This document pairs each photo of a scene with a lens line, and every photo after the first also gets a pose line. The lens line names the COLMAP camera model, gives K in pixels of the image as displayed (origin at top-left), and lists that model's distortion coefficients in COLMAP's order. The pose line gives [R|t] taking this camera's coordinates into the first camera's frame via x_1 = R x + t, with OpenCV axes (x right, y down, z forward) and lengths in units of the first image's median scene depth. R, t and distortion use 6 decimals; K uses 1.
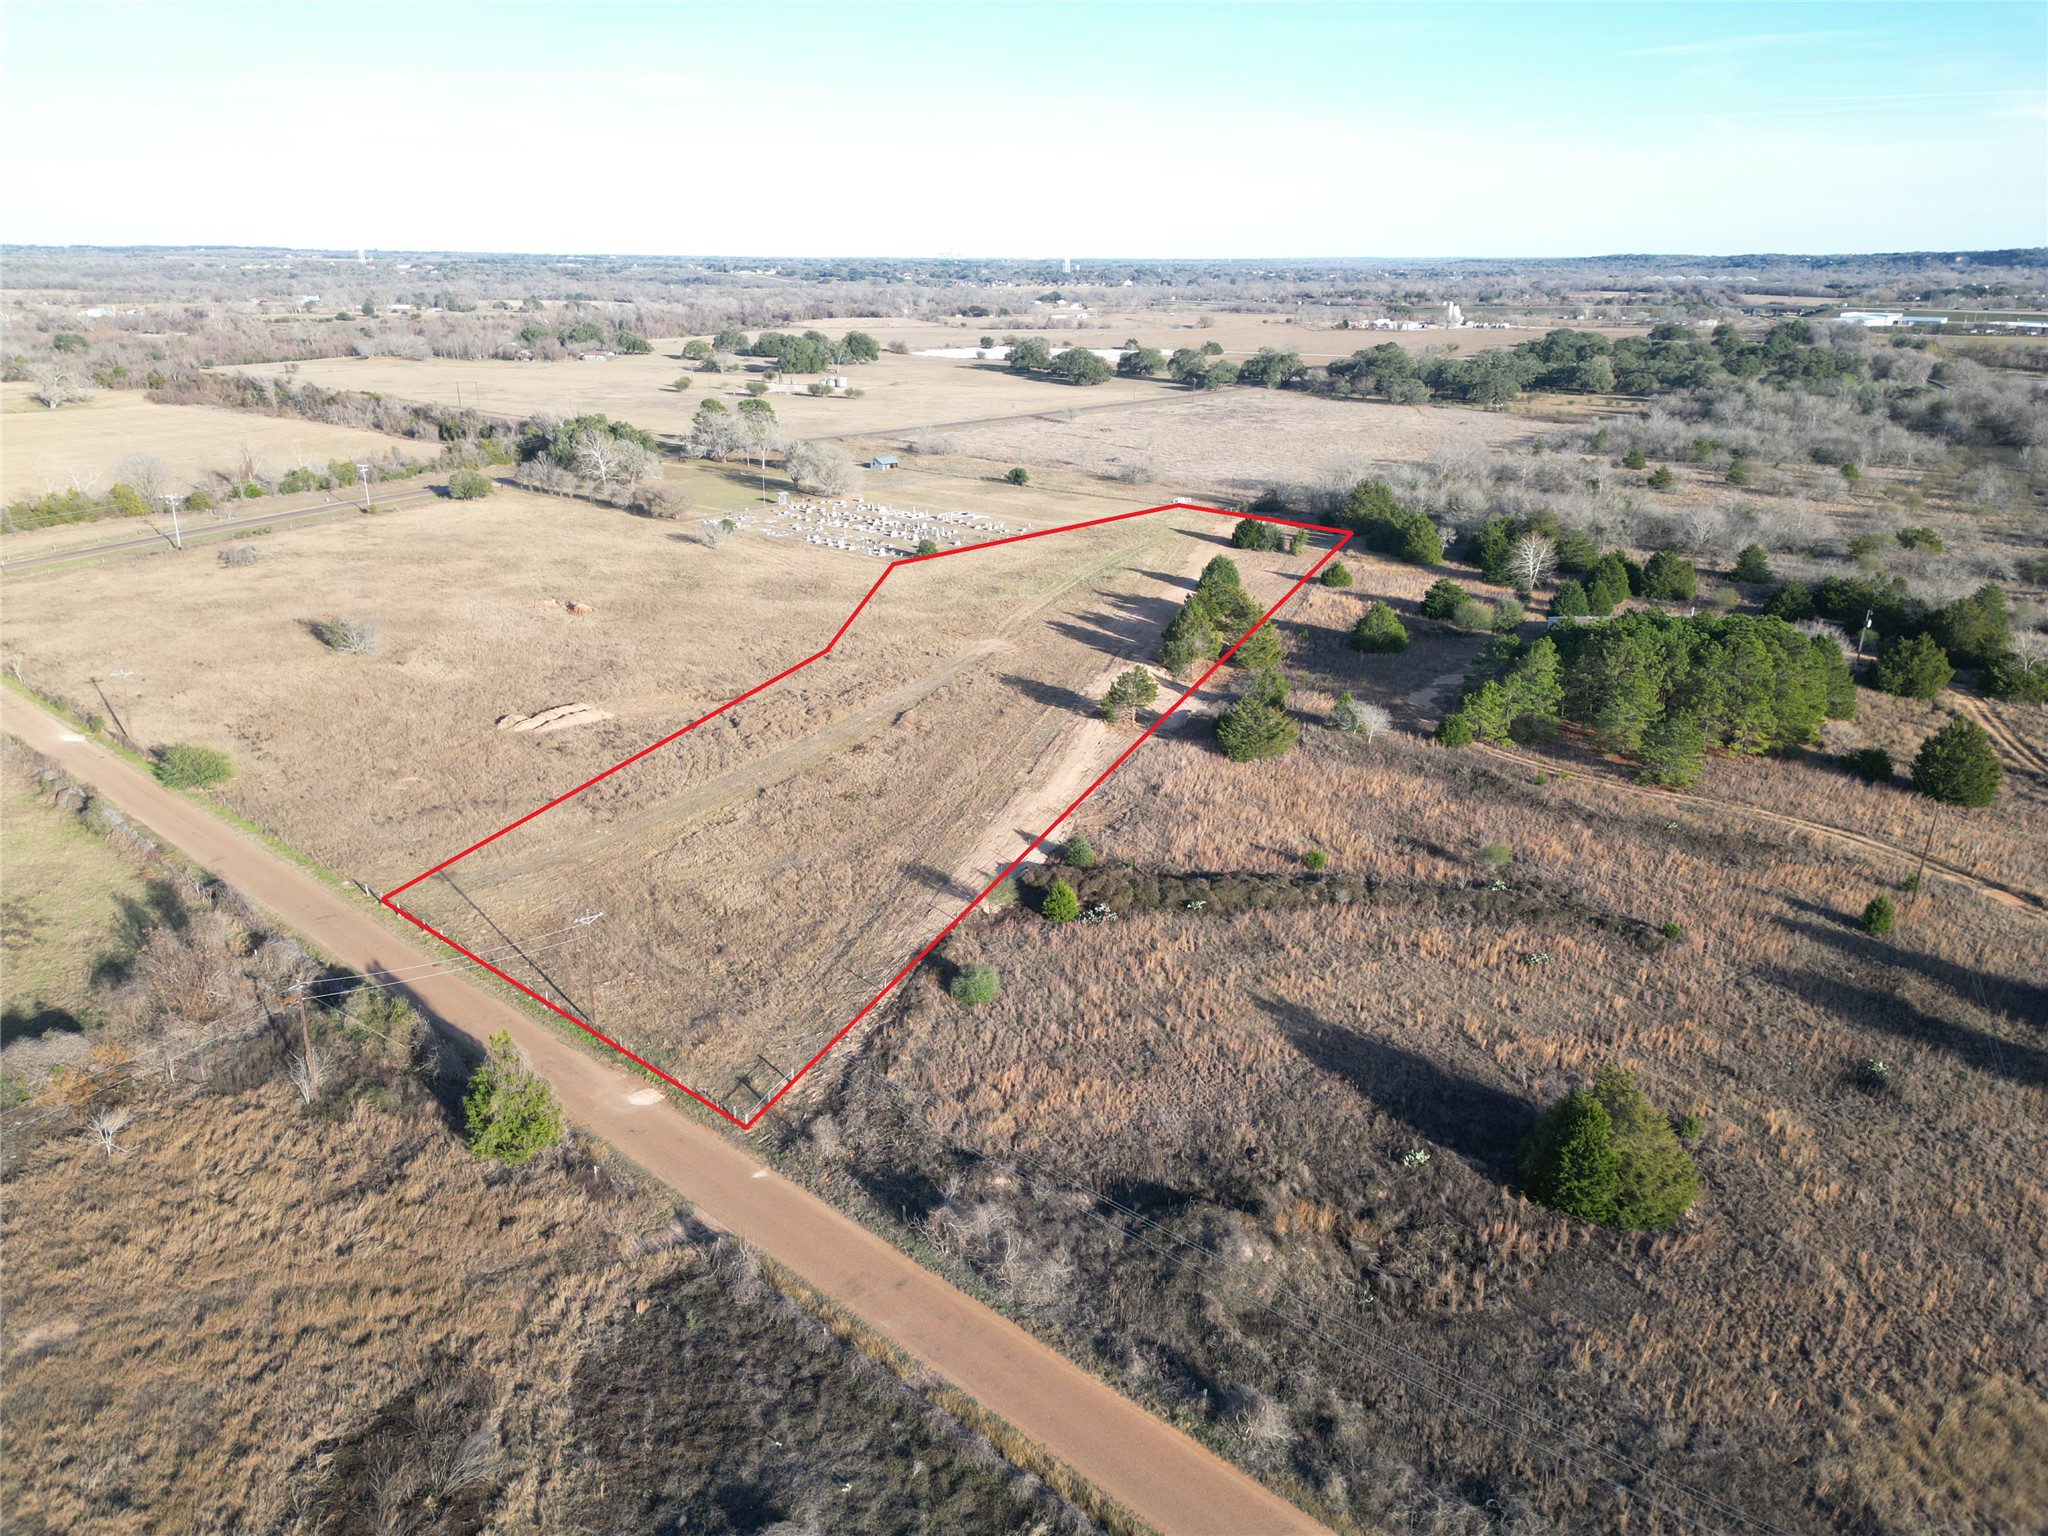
lens RADIAL K [[1426.7, 0, 1024.0], [0, 1426.7, 768.0], [0, 0, 1]] dist [0.061257, -0.058609]
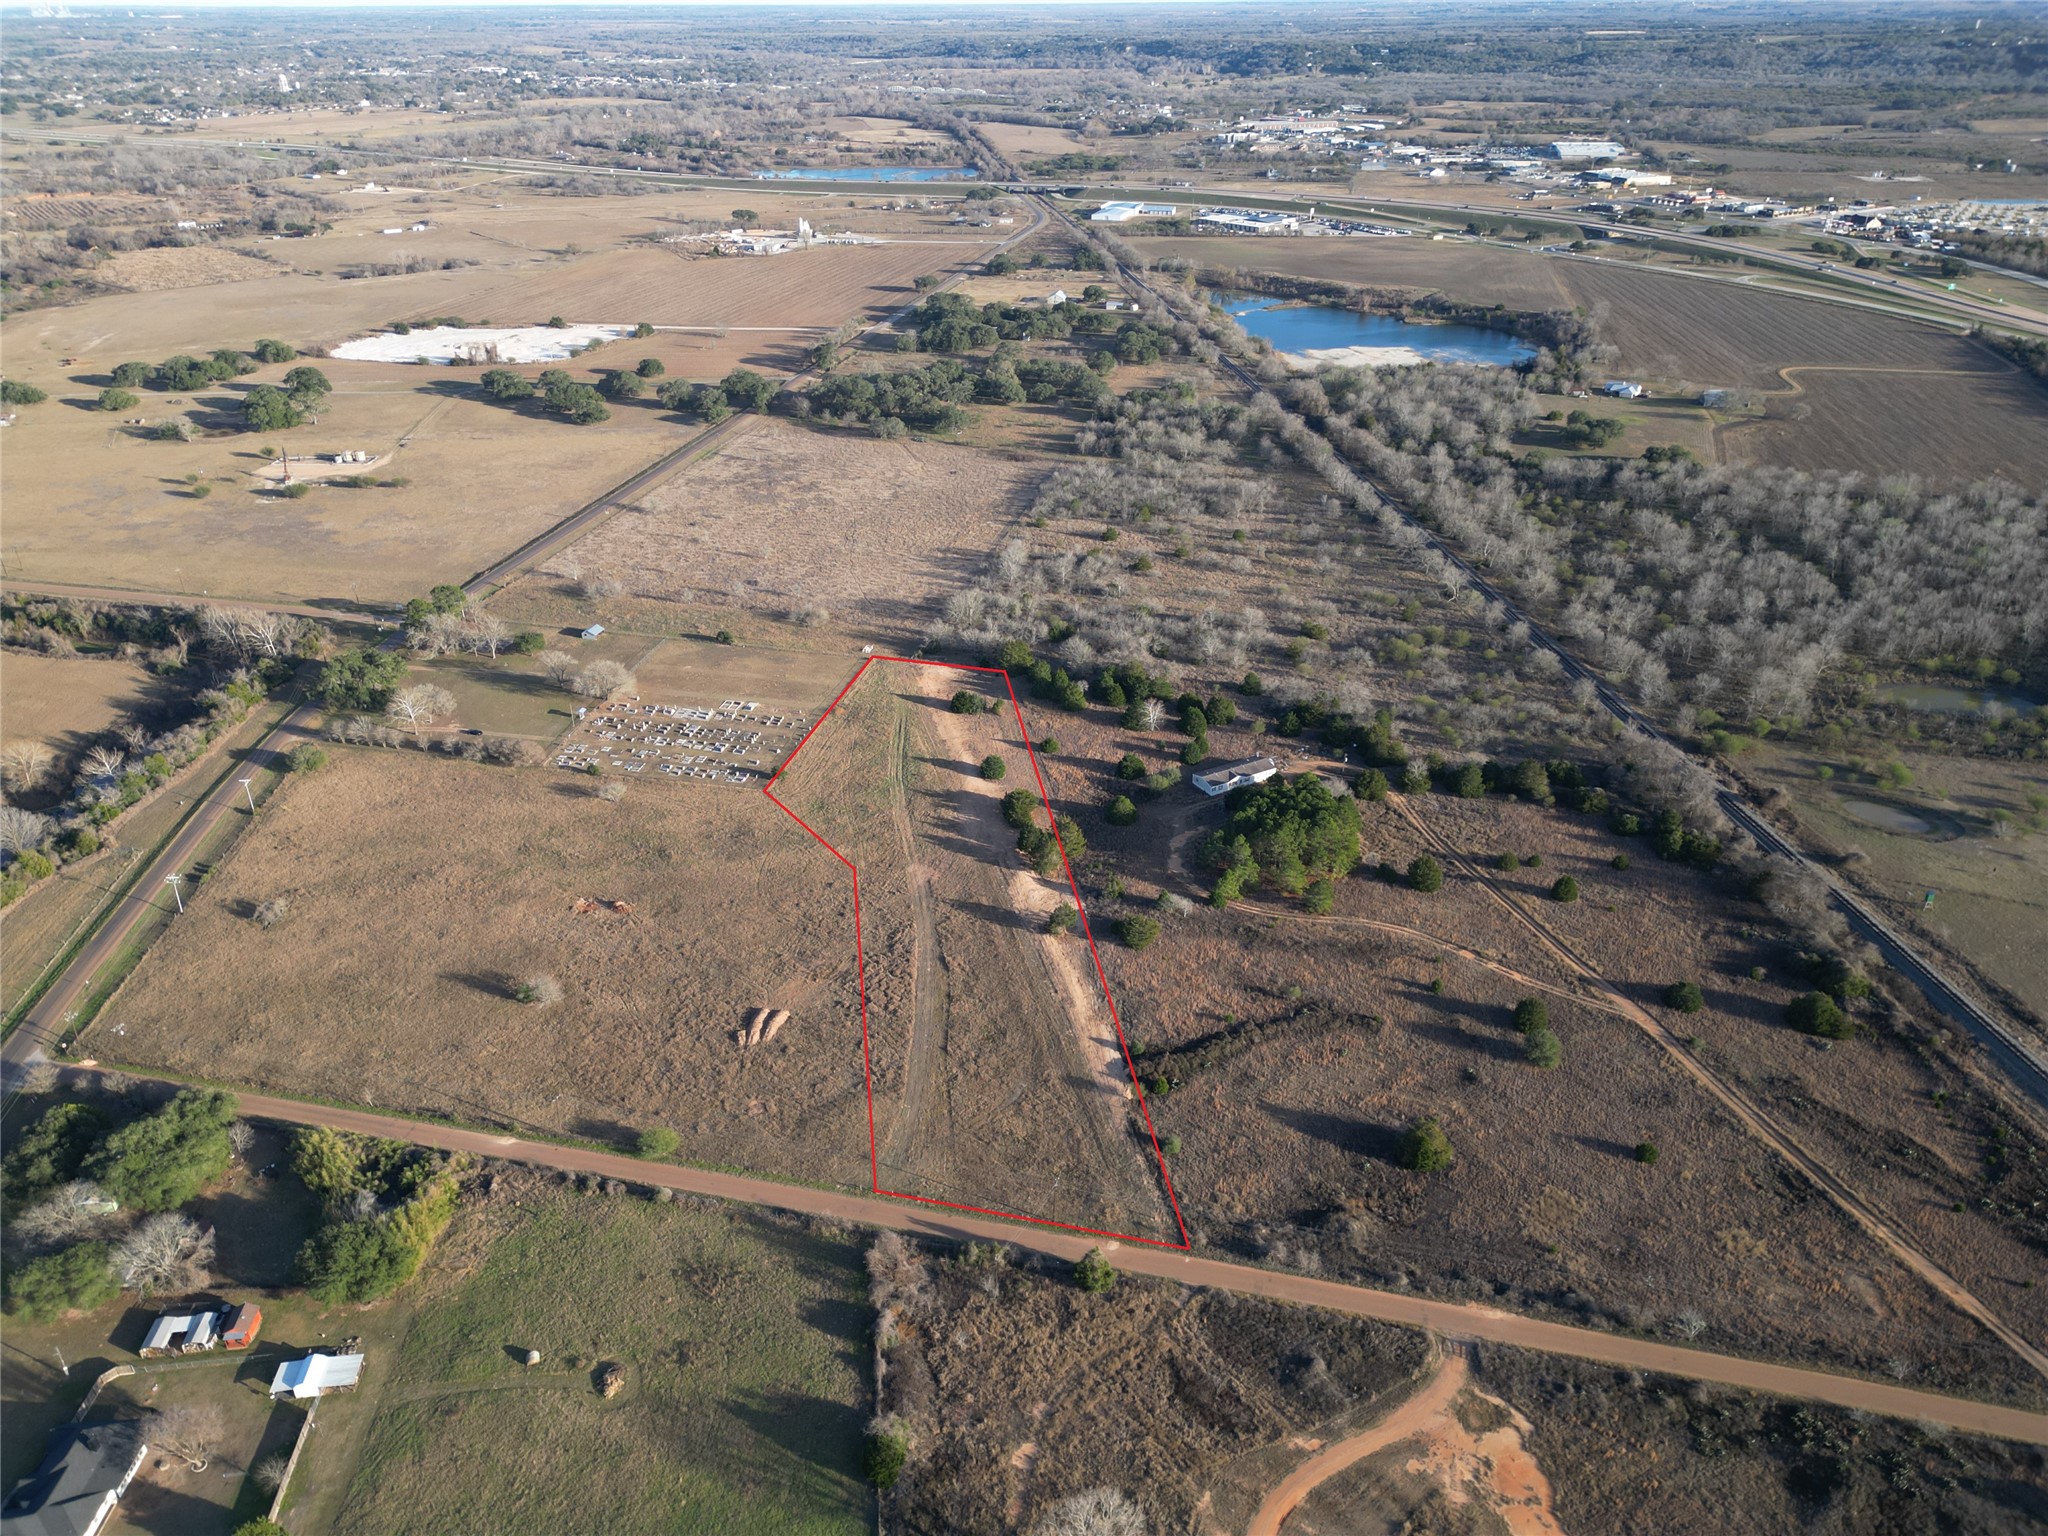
lens RADIAL K [[1426.7, 0, 1024.0], [0, 1426.7, 768.0], [0, 0, 1]] dist [0.061257, -0.058609]
pose [[0.879221, -0.231311, 0.416493, -0.780822], [0.166227, 0.968228, 0.186826, -0.669006], [-0.446475, -0.095029, 0.889736, -0.677050]]
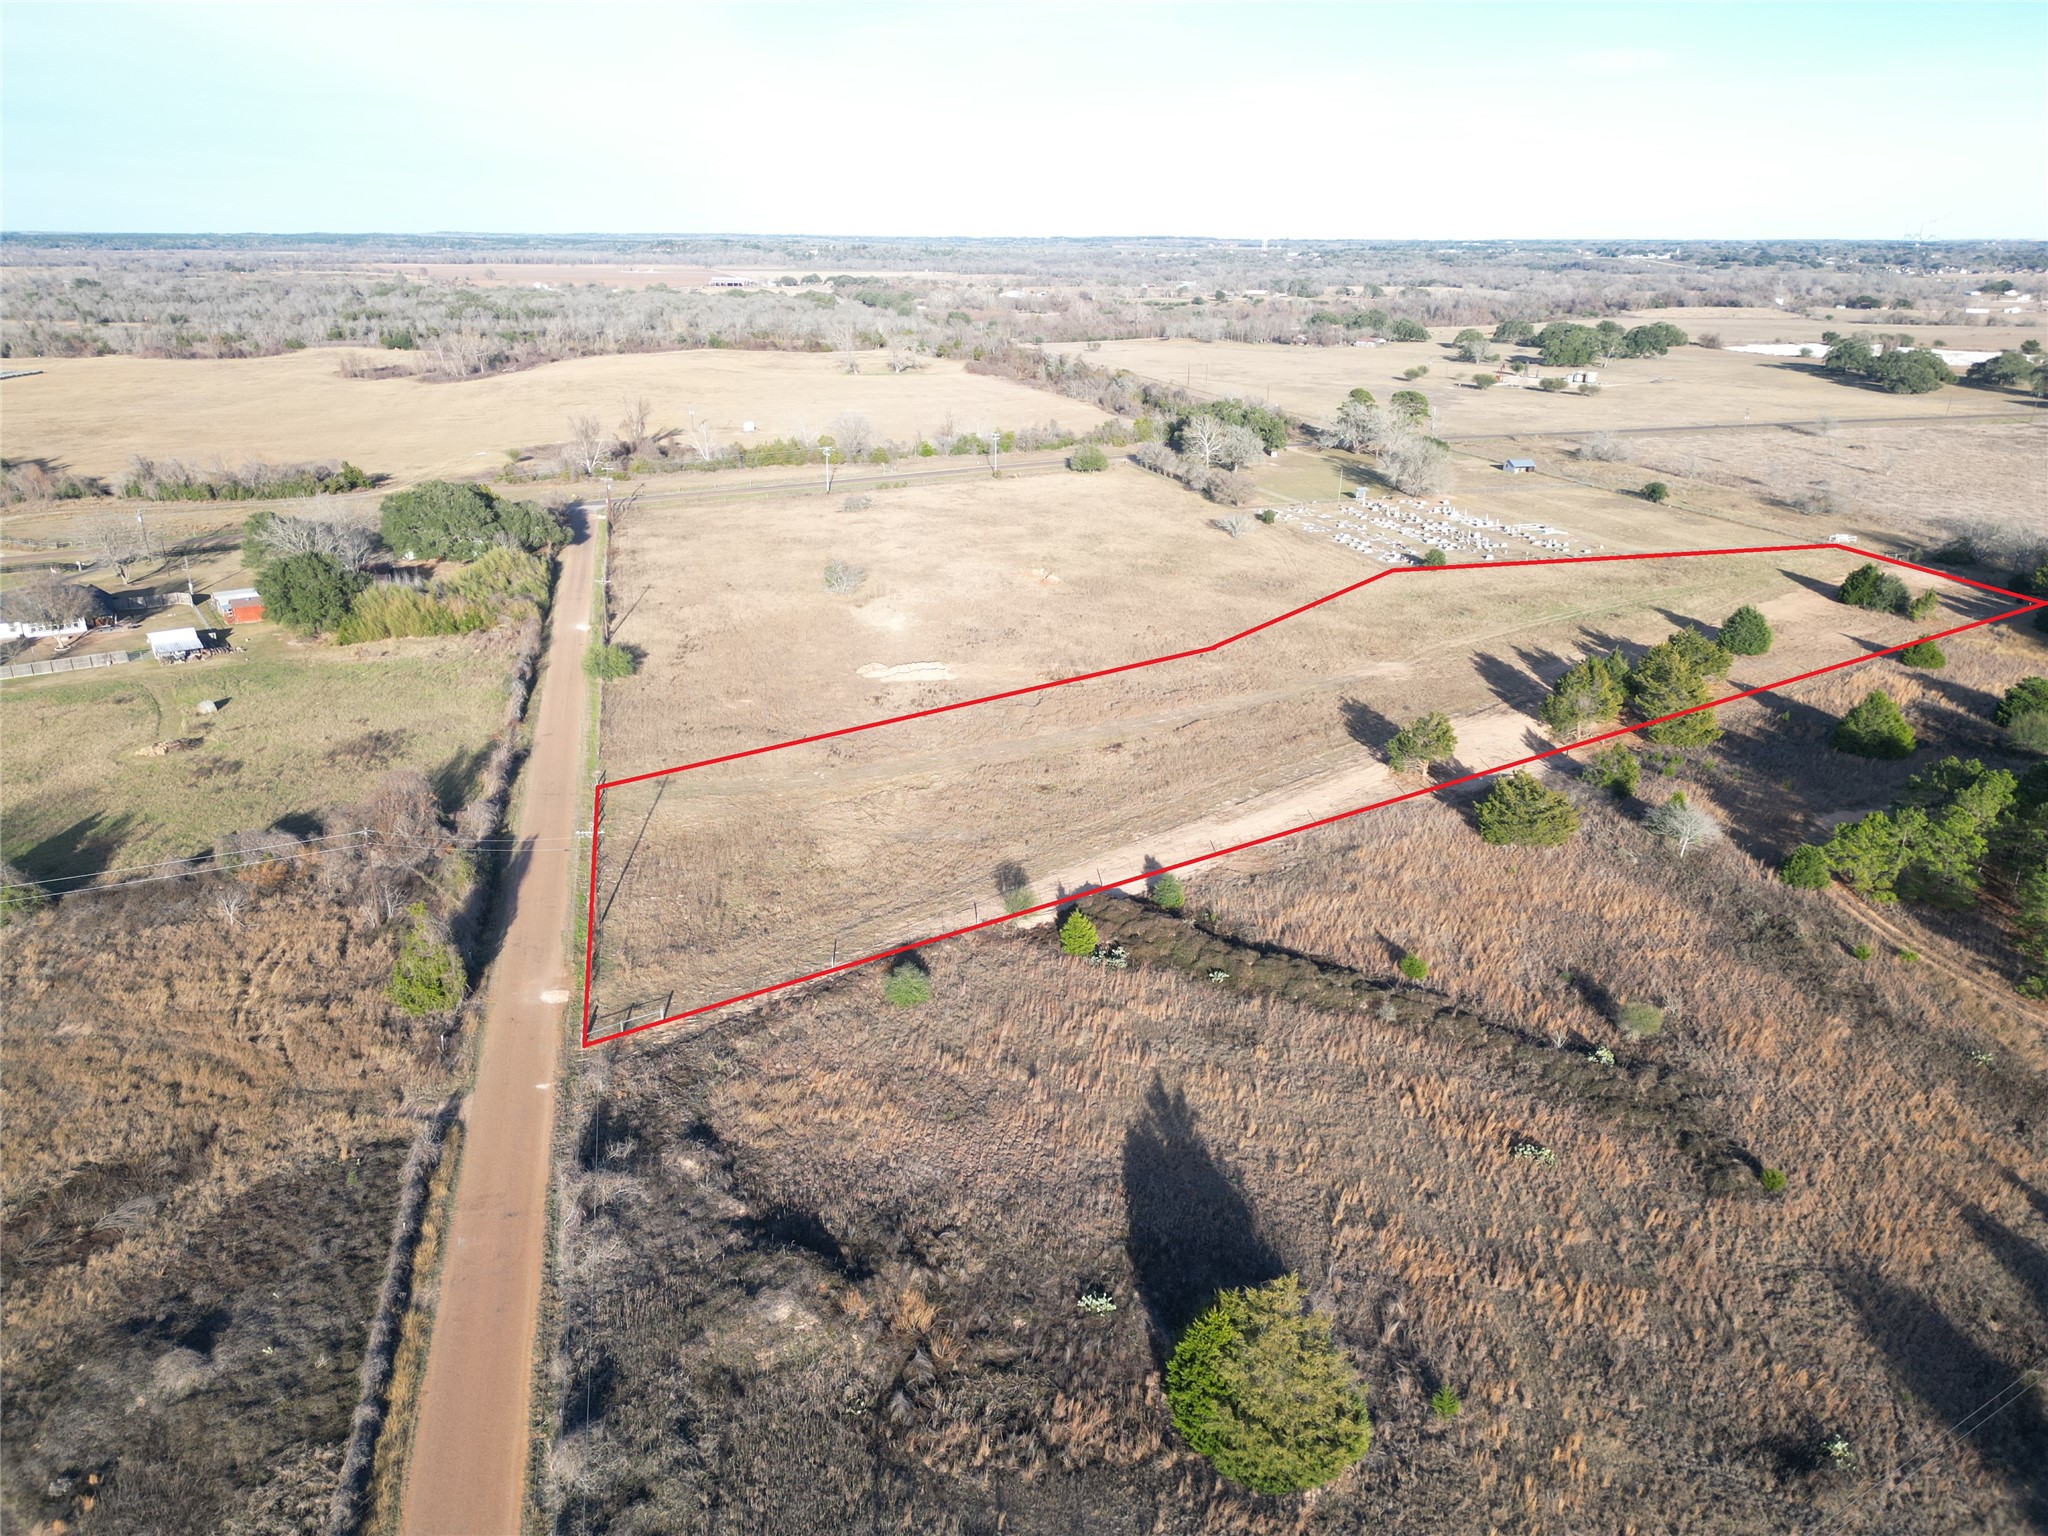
lens RADIAL K [[1426.7, 0, 1024.0], [0, 1426.7, 768.0], [0, 0, 1]] dist [0.061257, -0.058609]
pose [[0.836010, 0.188322, -0.515386, 0.367384], [-0.183811, 0.981108, 0.060335, -0.050611], [0.517012, 0.044293, 0.854832, 0.137959]]
